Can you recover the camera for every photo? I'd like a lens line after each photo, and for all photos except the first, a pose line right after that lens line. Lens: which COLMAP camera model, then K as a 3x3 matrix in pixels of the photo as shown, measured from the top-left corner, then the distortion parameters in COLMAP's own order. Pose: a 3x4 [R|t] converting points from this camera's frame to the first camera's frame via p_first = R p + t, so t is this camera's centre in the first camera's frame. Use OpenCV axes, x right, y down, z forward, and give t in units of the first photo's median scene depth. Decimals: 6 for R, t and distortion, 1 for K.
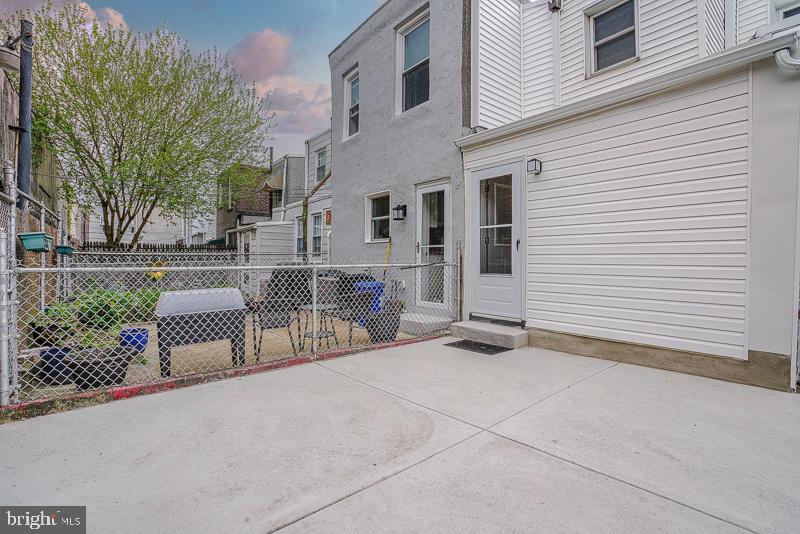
lens RADIAL K [[357.3, 0, 414.3], [0, 357.3, 266.4], [0, 0, 1]] dist [-0.048850, 0.018891]
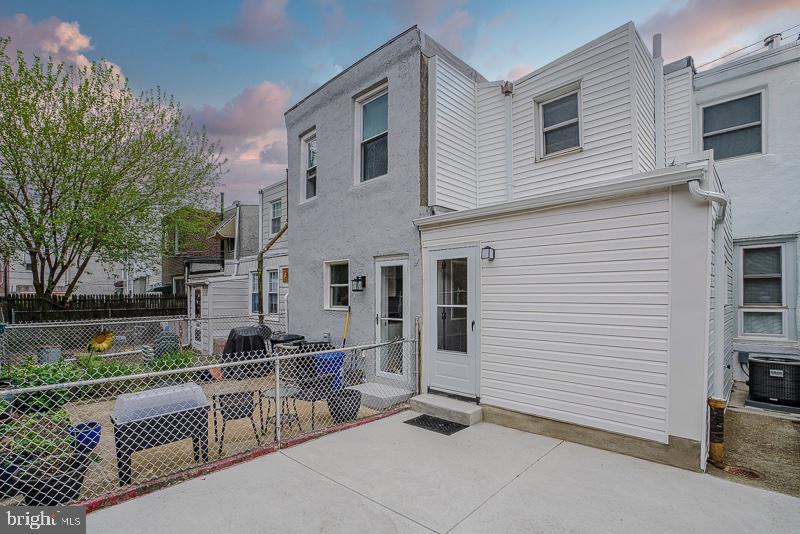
lens RADIAL K [[369.3, 0, 407.1], [0, 369.3, 279.0], [0, 0, 1]] dist [-0.051670, 0.020424]
pose [[0.994770, -0.006207, 0.101956, -0.013066], [0.006124, 0.999981, 0.001129, -0.183919], [-0.101961, -0.000499, 0.994788, -0.064596]]
